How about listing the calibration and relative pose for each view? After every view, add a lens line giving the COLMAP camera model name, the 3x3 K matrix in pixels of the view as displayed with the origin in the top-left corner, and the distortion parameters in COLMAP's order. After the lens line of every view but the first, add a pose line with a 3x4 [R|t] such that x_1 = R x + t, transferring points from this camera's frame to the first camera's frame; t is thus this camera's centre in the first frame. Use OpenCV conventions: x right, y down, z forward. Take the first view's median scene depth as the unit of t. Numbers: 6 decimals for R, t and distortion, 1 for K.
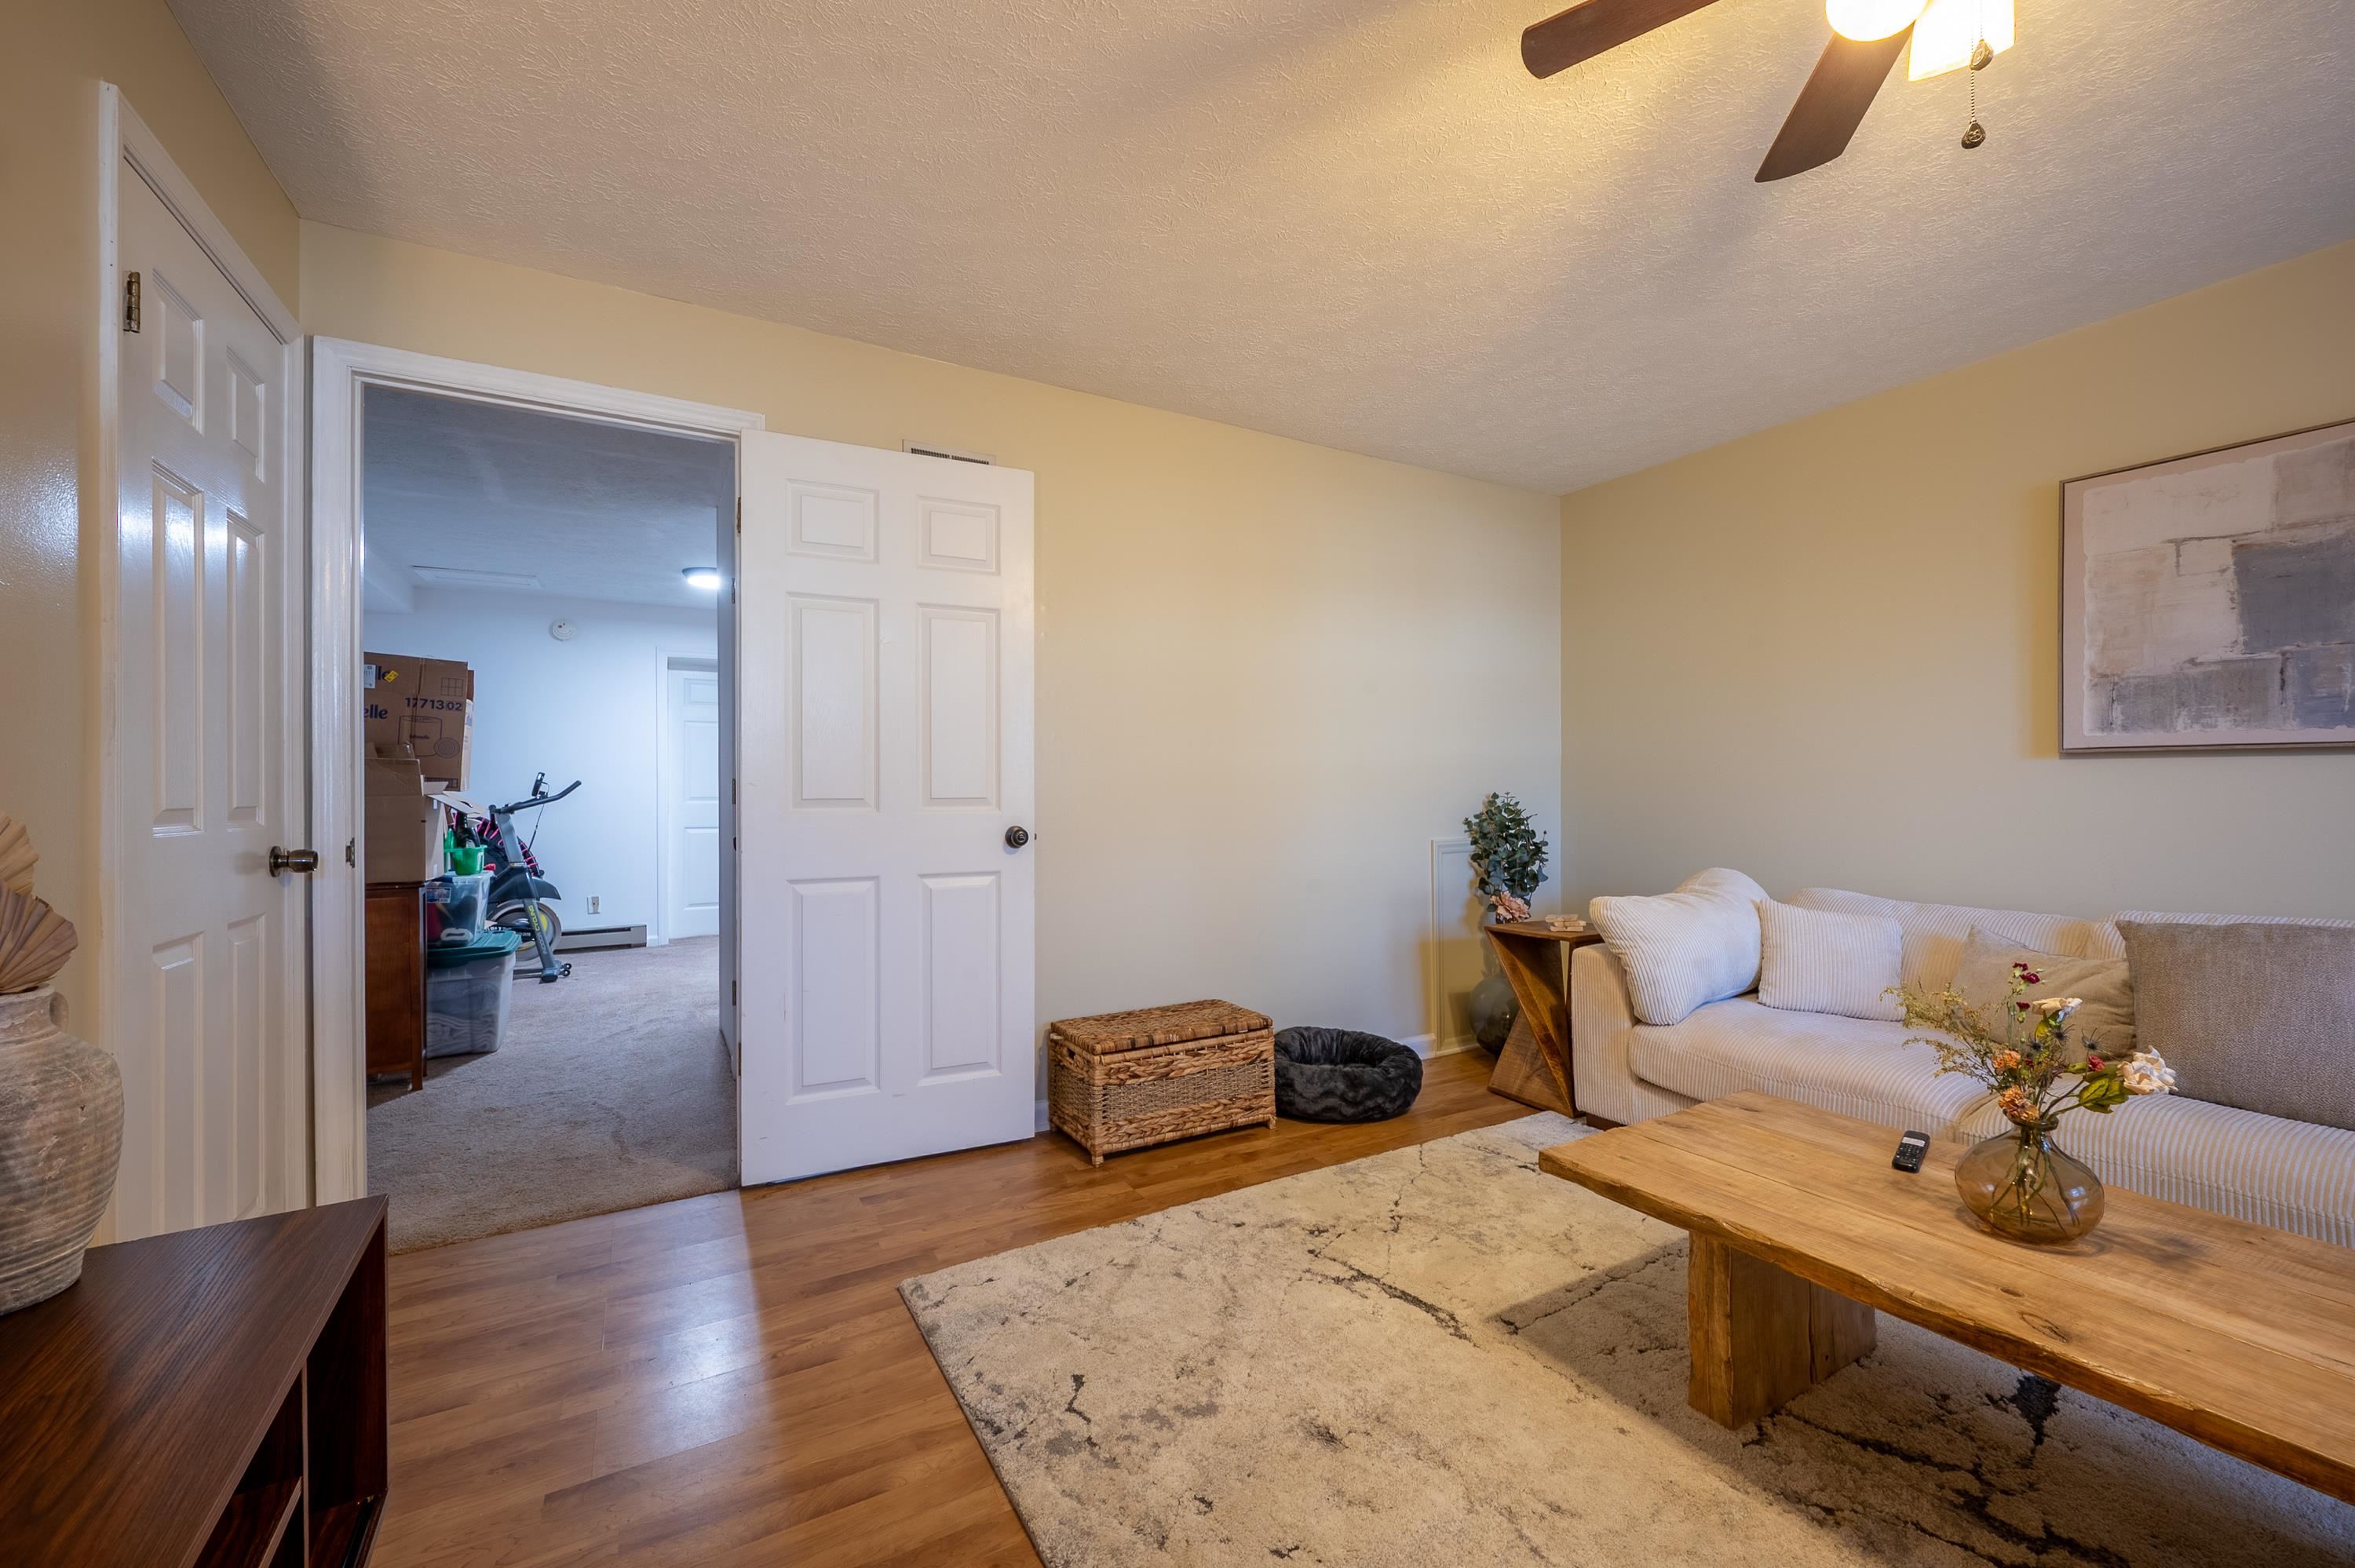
lens RADIAL K [[936.7, 0, 1191.8], [0, 936.7, 792.6], [0, 0, 1]] dist [-0.001993, 0.000228]
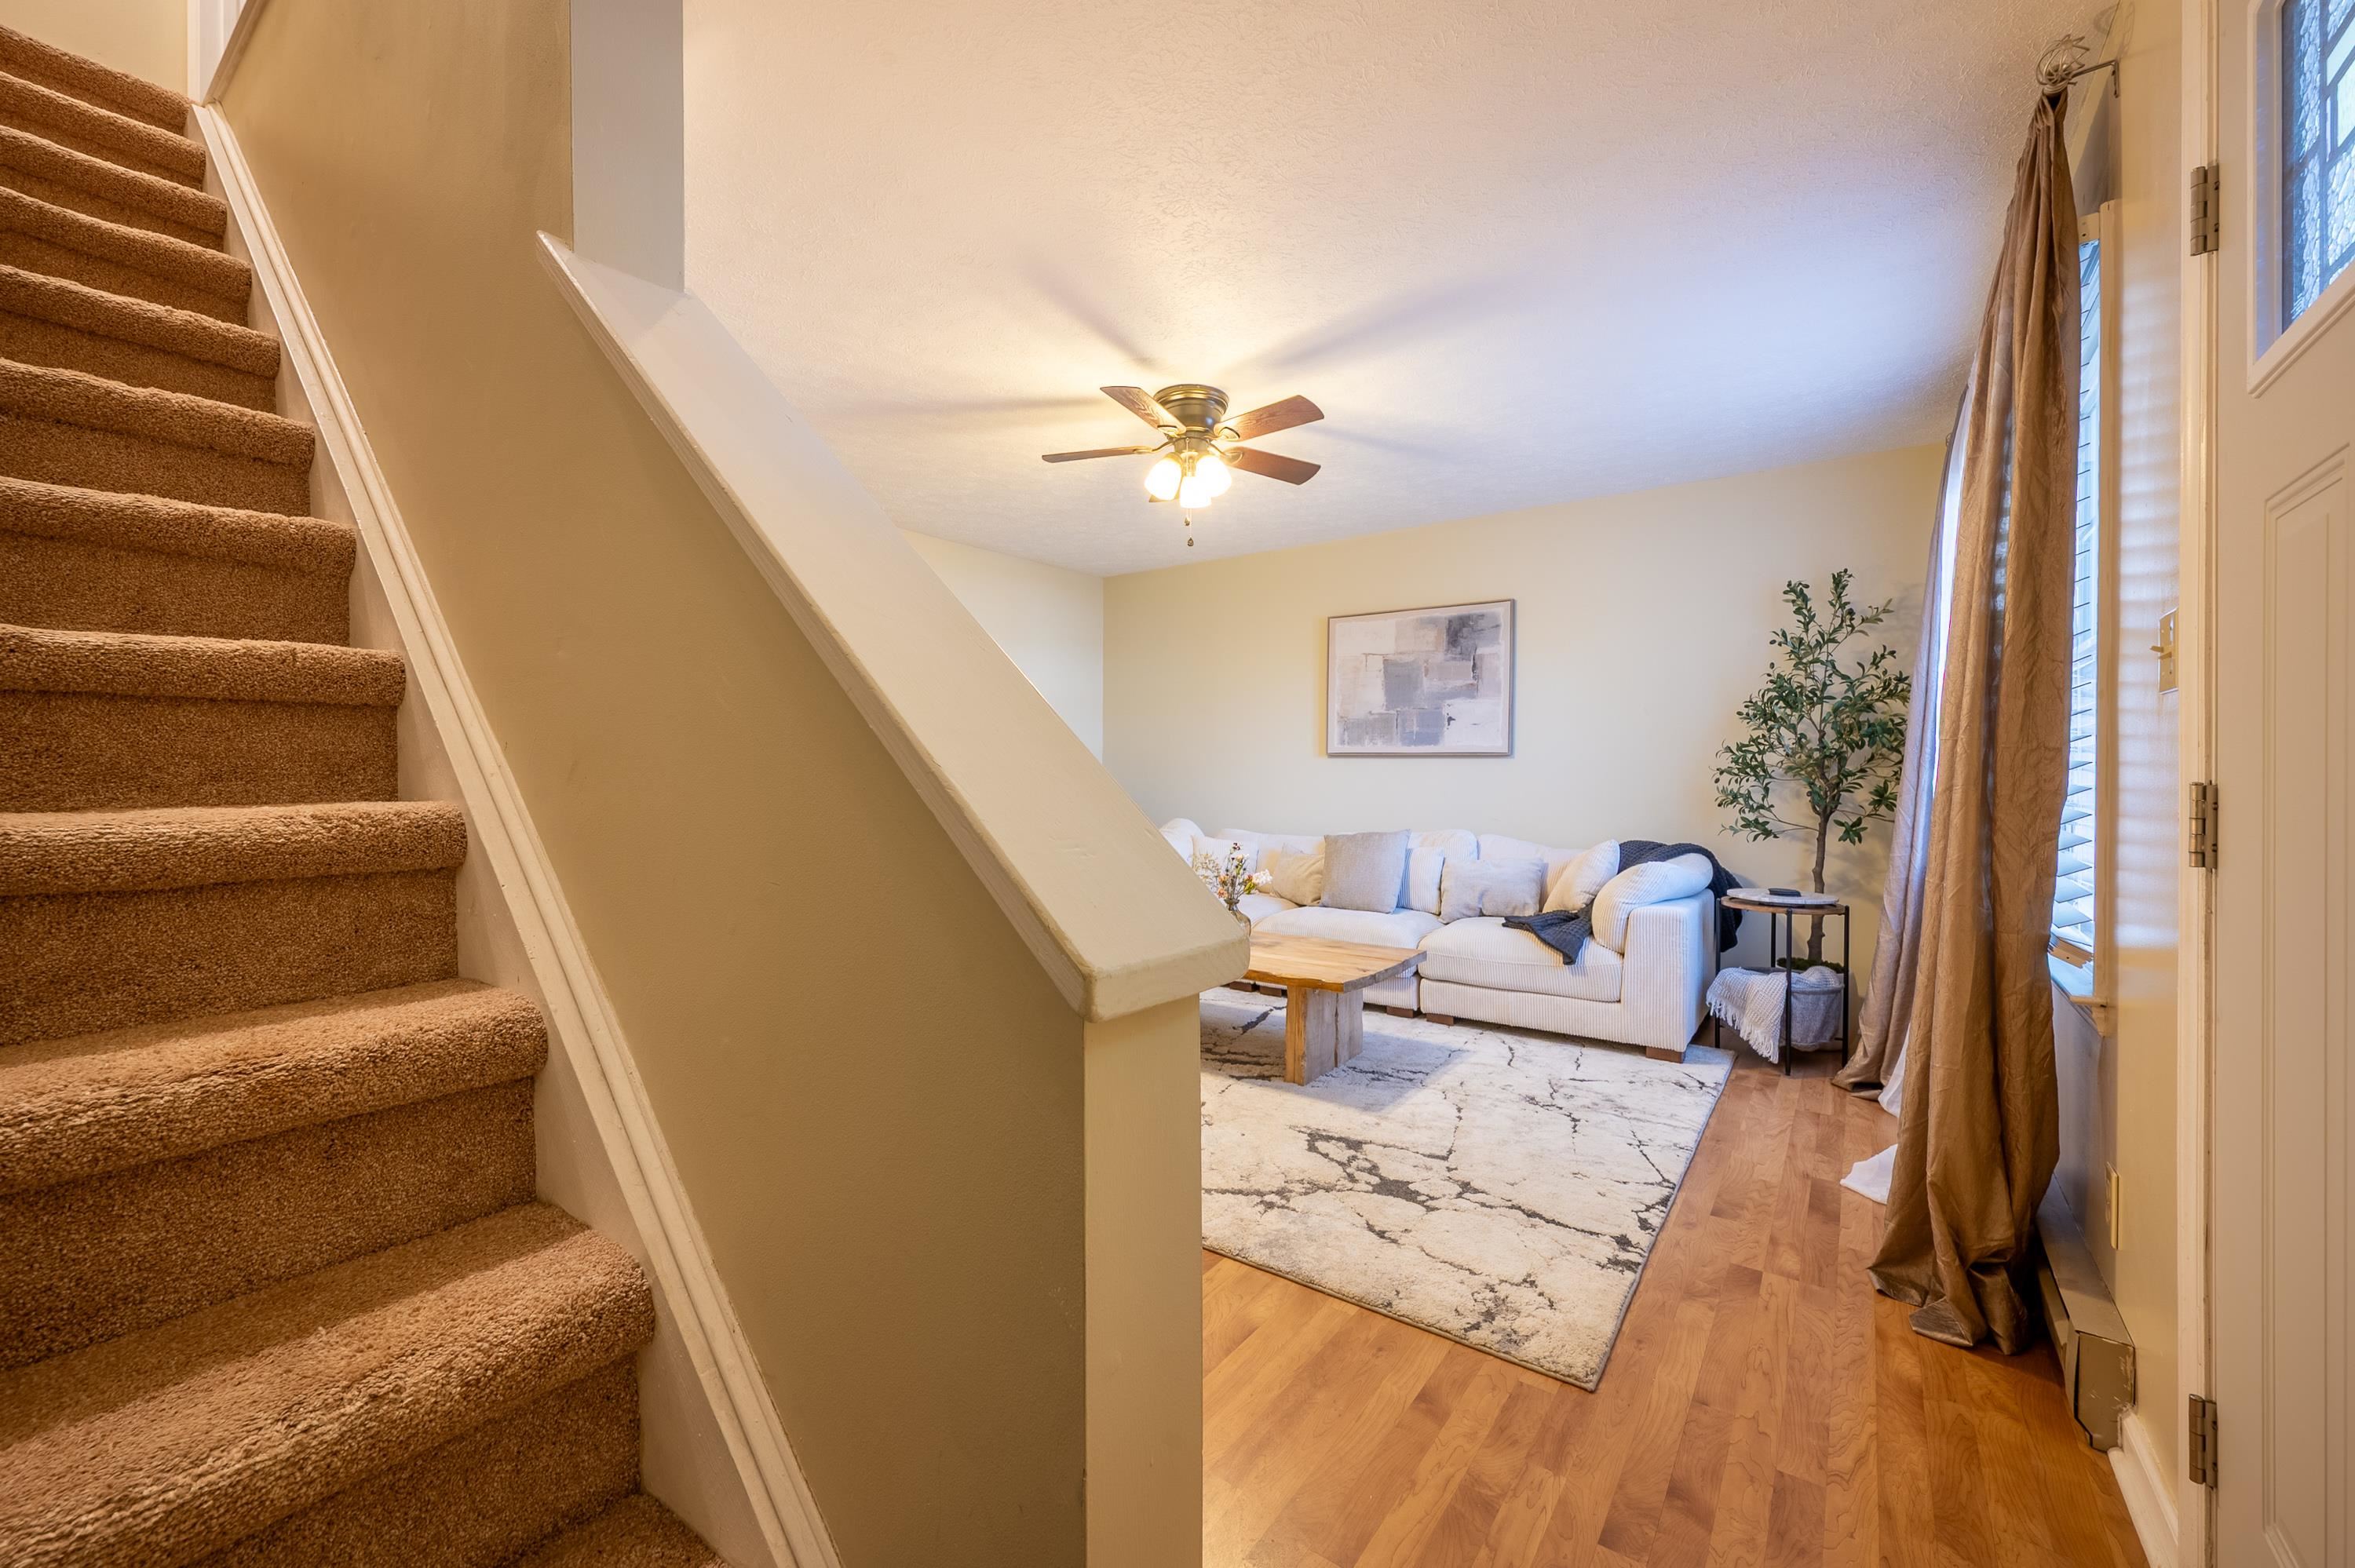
lens RADIAL K [[936.7, 0, 1195.8], [0, 936.7, 780.6], [0, 0, 1]] dist [-0.001993, 0.000228]
pose [[0.911140, 0.000235, 0.412096, -0.155931], [-0.003556, 0.999967, 0.007290, -0.002541], [-0.412081, -0.008108, 0.911111, -0.787095]]
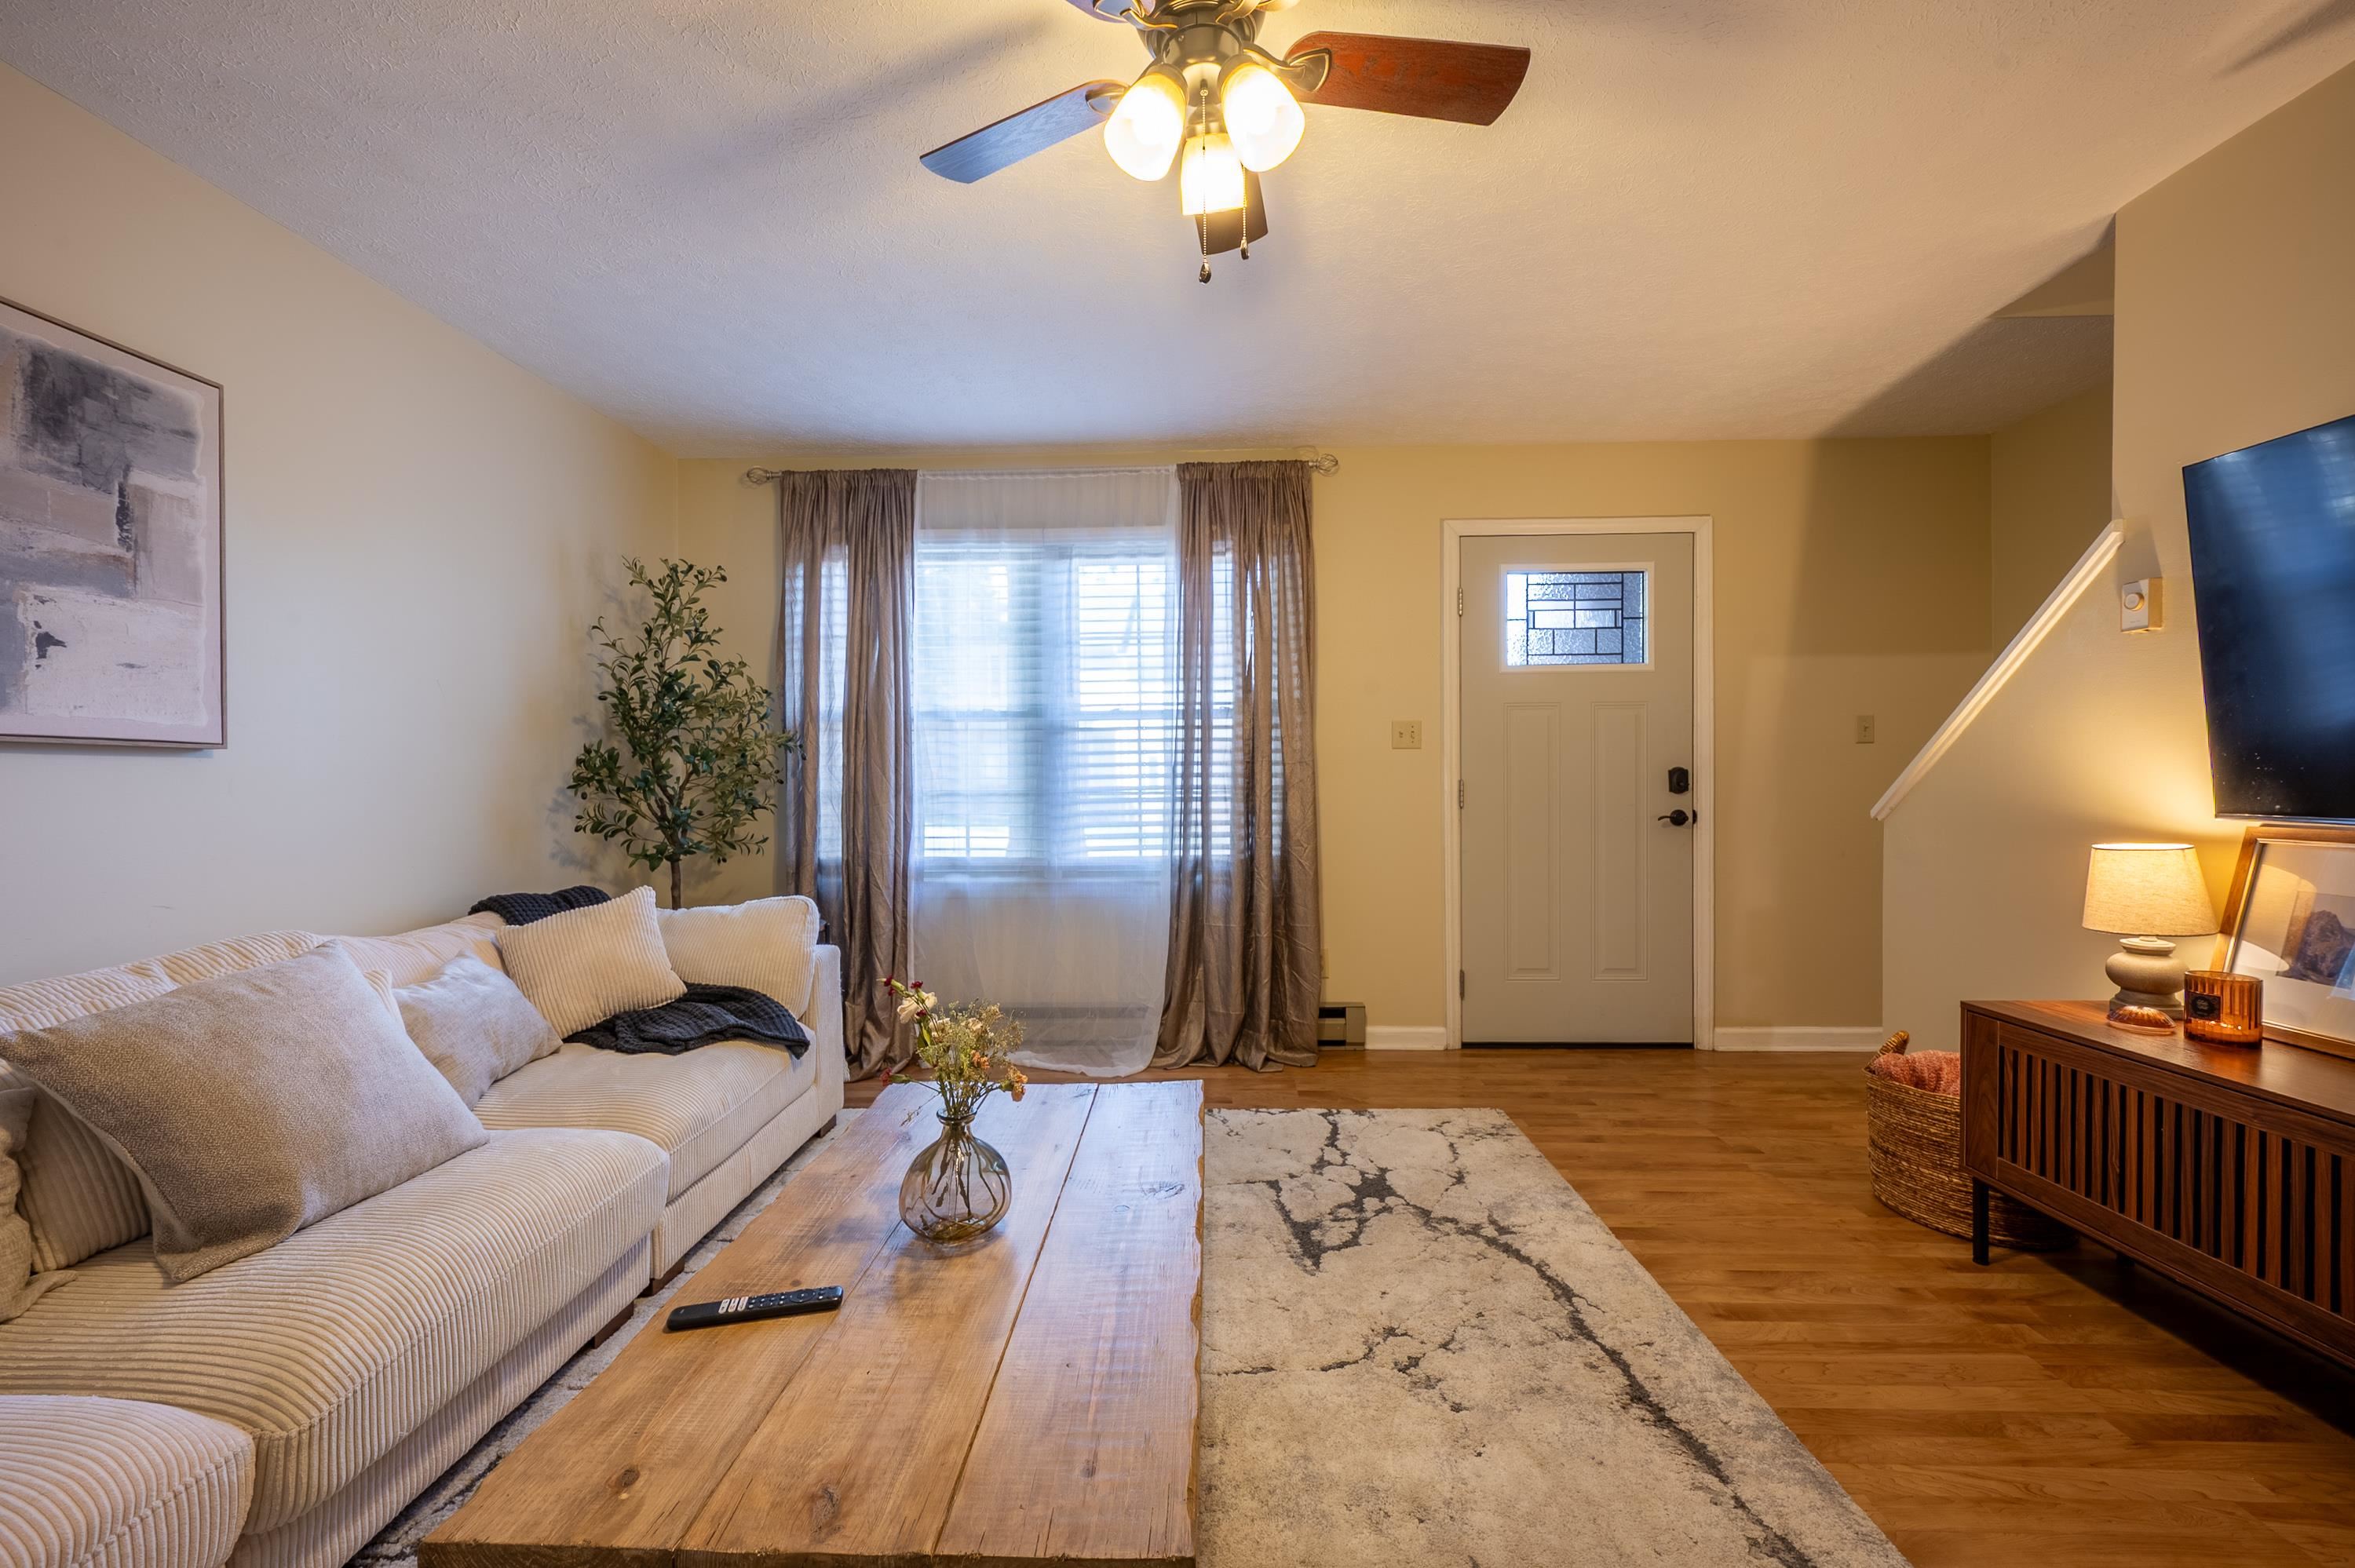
lens RADIAL K [[936.7, 0, 1163.1], [0, 936.7, 785.5], [0, 0, 1]] dist [-0.001993, 0.000228]
pose [[-0.842443, 0.006915, 0.538741, 0.096574], [0.012989, 0.999888, 0.007477, -0.007192], [-0.538628, 0.013297, -0.842438, 1.035034]]
